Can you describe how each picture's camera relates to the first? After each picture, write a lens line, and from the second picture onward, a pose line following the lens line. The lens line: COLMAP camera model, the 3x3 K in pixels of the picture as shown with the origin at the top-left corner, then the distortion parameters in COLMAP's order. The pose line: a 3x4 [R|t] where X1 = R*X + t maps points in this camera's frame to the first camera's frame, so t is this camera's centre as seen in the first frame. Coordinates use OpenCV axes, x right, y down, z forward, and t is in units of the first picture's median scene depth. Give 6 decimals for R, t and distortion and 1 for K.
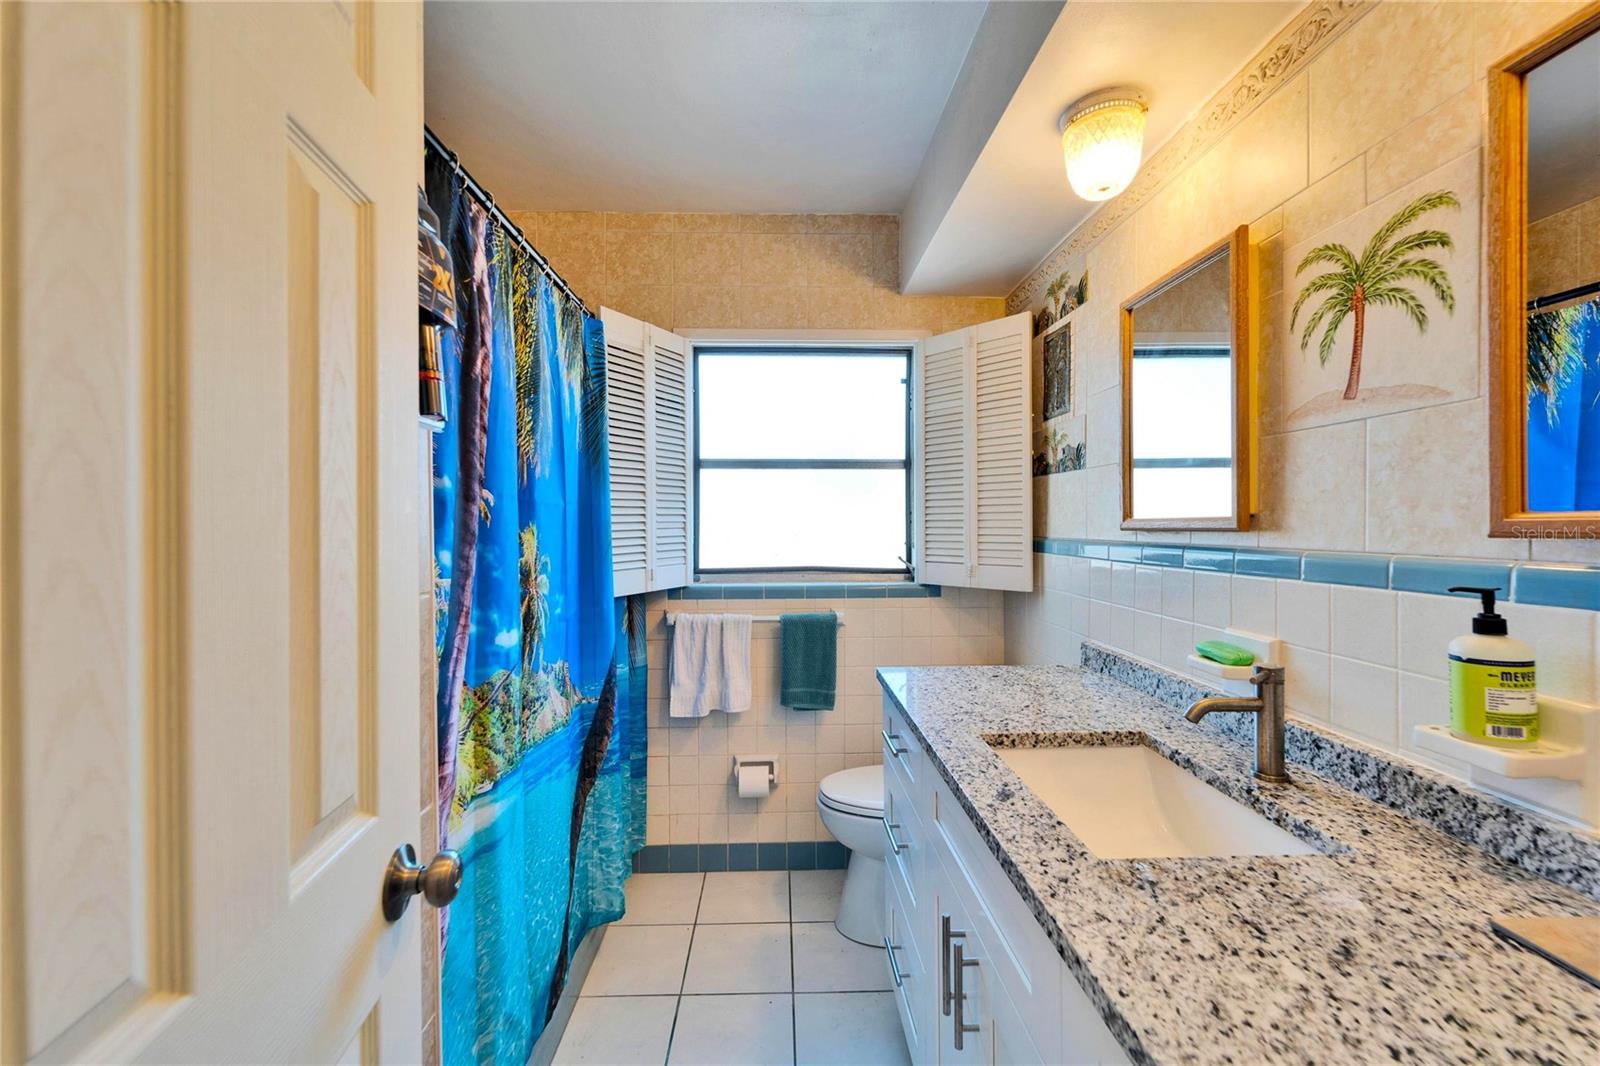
lens RADIAL K [[656.2, 0, 793.5], [0, 656.2, 530.2], [0, 0, 1]] dist [0.013296, -0.003091]
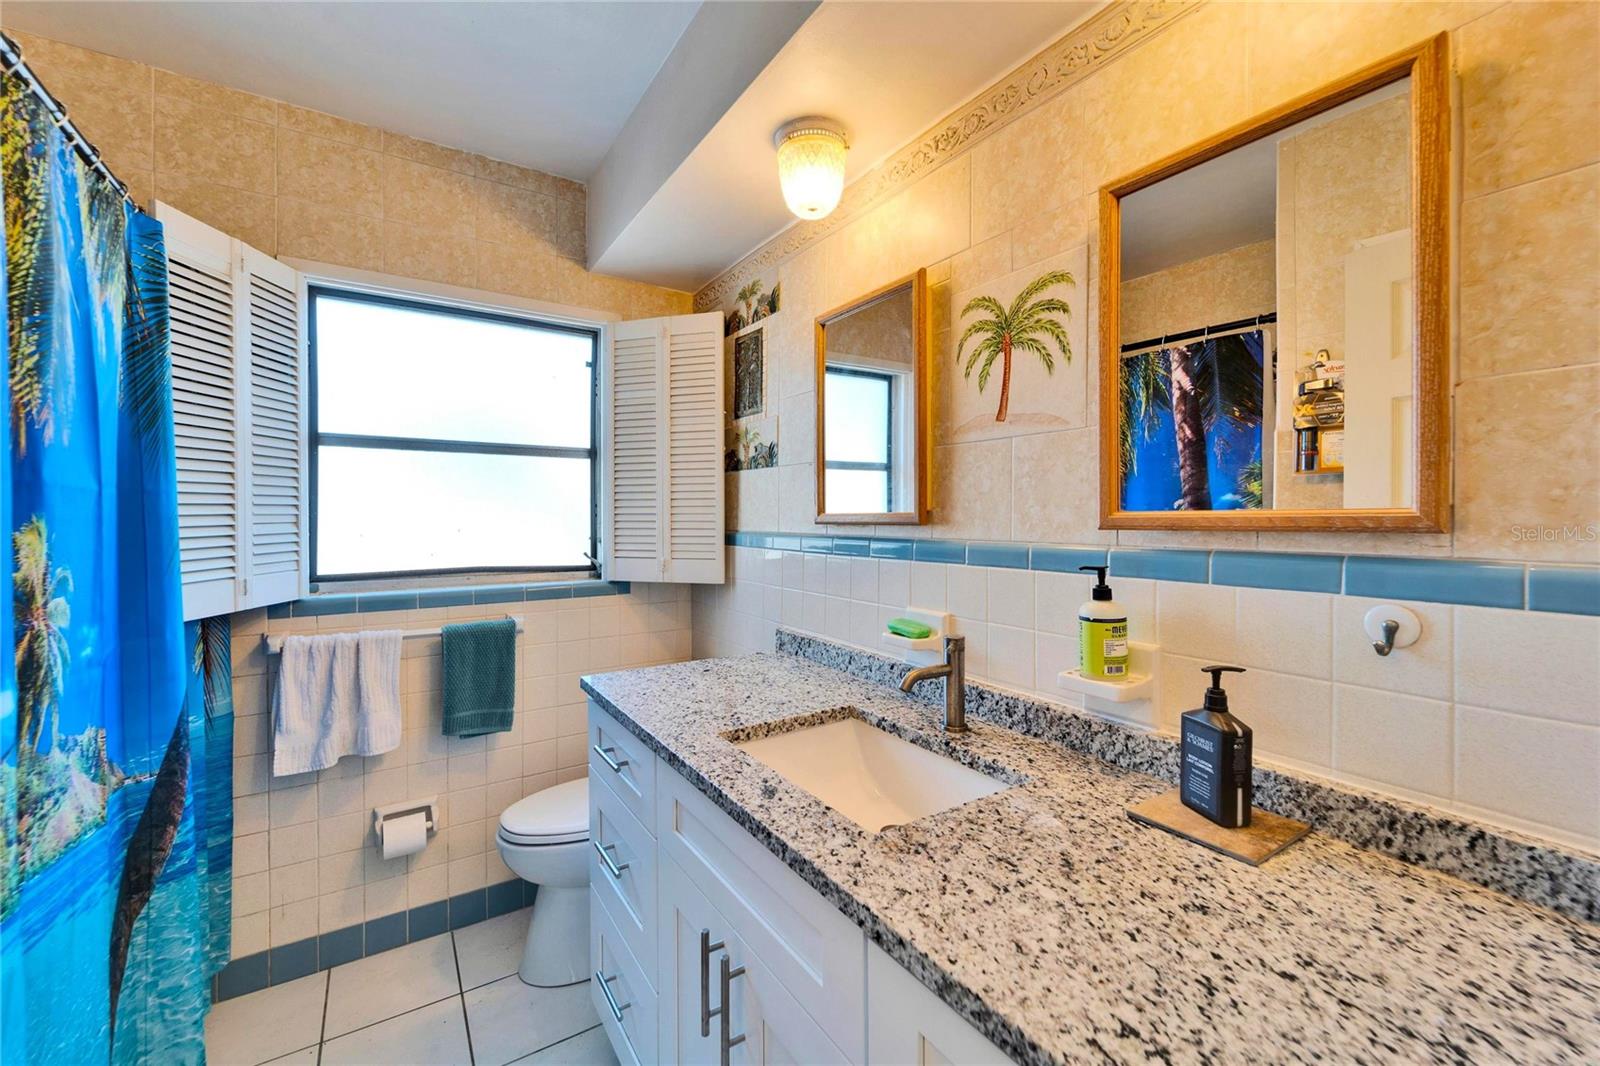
lens RADIAL K [[656.2, 0, 799.3], [0, 656.2, 522.5], [0, 0, 1]] dist [0.013296, -0.003091]
pose [[0.857034, -0.002928, 0.515252, -0.098857], [0.003154, 0.999995, 0.000436, -0.003360], [-0.515250, 0.001251, 0.857039, 0.080646]]
